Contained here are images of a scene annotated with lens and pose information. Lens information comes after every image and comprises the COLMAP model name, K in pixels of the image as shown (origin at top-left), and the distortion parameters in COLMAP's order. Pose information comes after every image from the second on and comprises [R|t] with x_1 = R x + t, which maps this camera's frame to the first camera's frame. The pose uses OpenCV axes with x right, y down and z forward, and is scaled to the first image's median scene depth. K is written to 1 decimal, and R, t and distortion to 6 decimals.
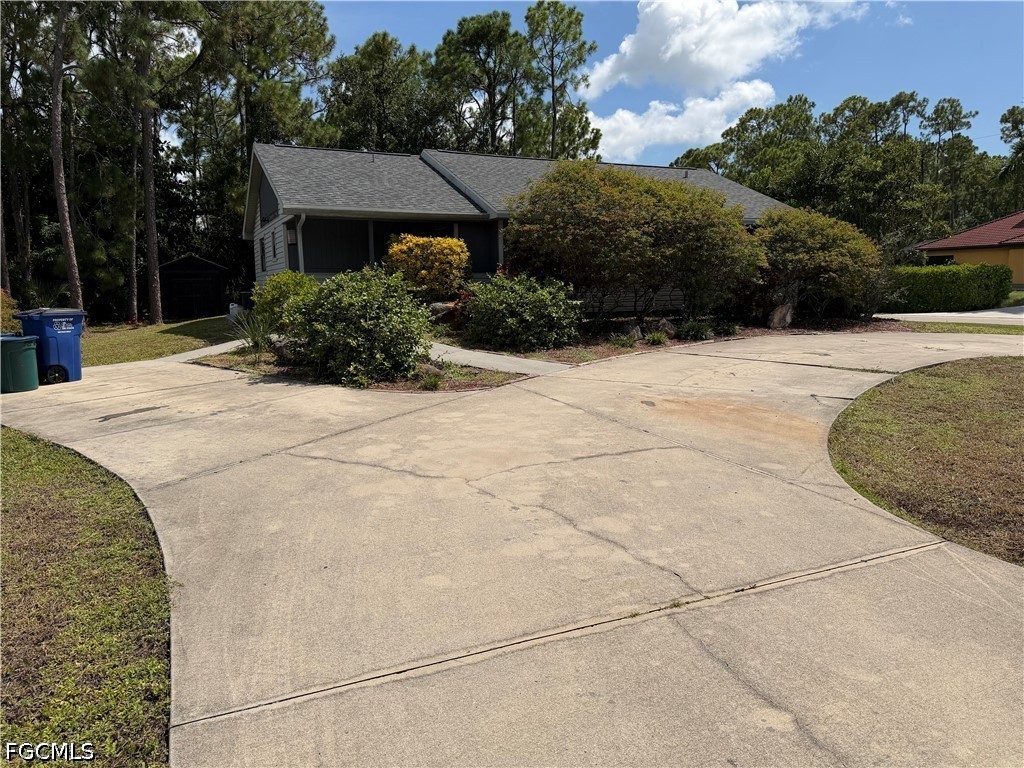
lens RADIAL K [[726.1, 0, 528.0], [0, 726.1, 389.1], [0, 0, 1]] dist [0.063431, -0.088253]
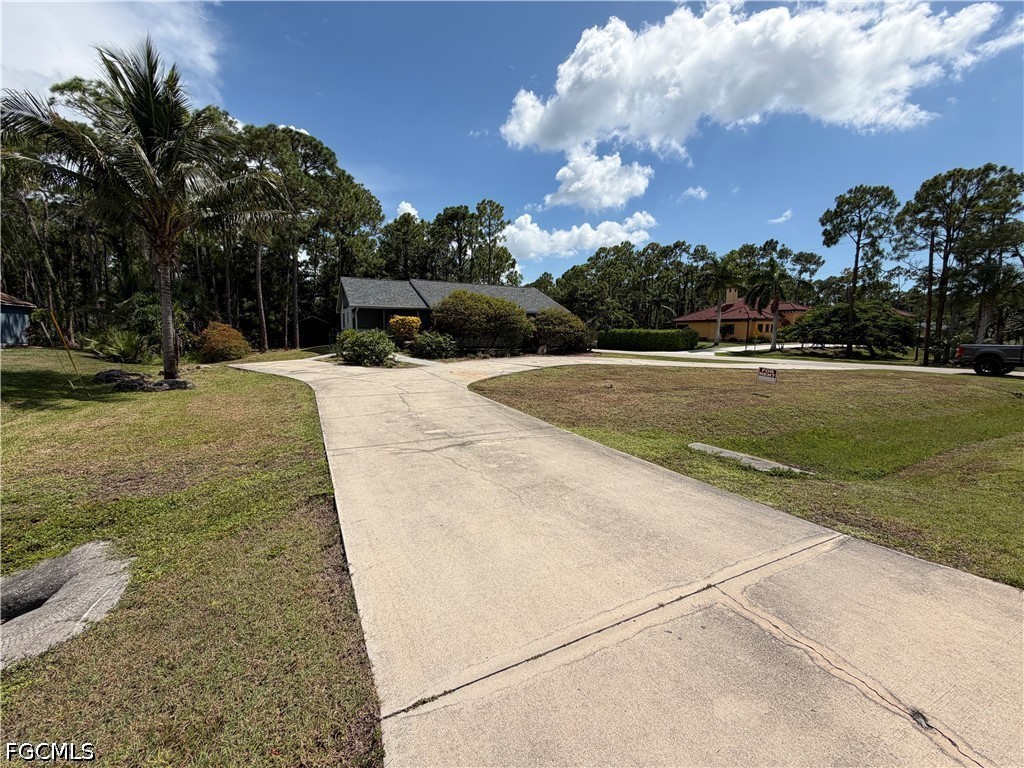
lens RADIAL K [[412.4, 0, 512.0], [0, 412.4, 384.0], [0, 0, 1]] dist [-0.002014, -0.000381]
pose [[0.999412, 0.019226, 0.028380, 0.121063], [-0.018687, 0.999642, -0.019150, 0.032744], [-0.028738, 0.018608, 0.999414, -0.285291]]
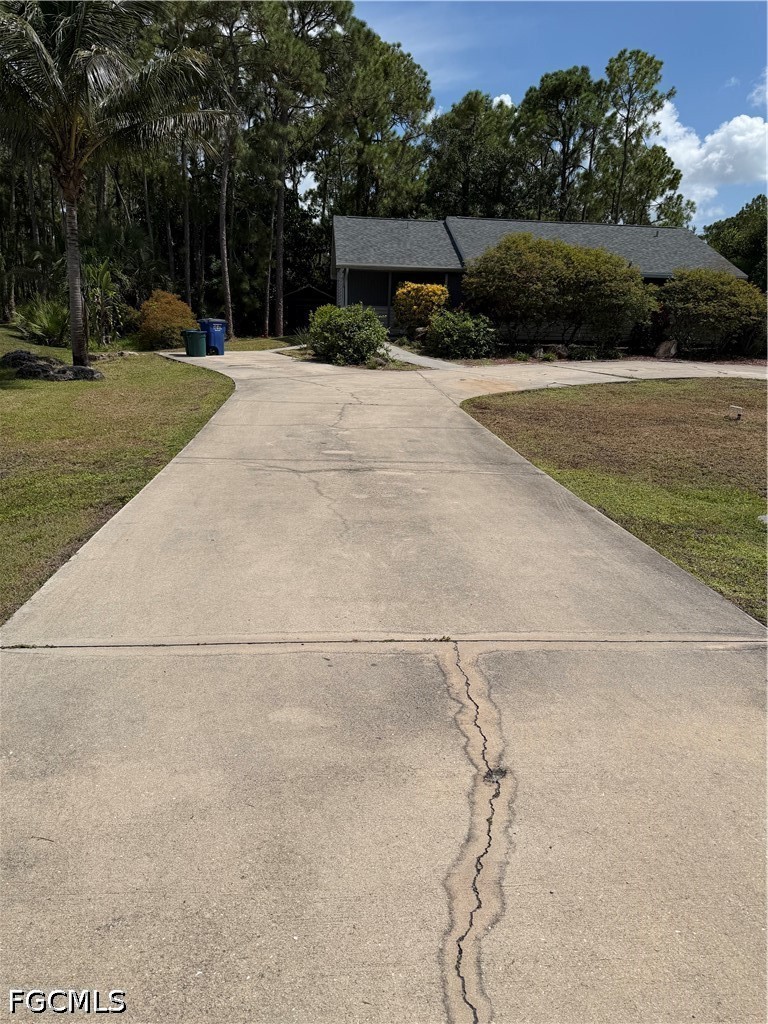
lens RADIAL K [[726.1, 0, 384.0], [0, 726.1, 512.0], [0, 0, 1]] dist [0.063431, -0.088253]
pose [[0.937167, 0.129671, -0.323888, 0.202770], [-0.090405, 0.986912, 0.133533, 0.041025], [0.336964, -0.095862, 0.936624, -0.307314]]
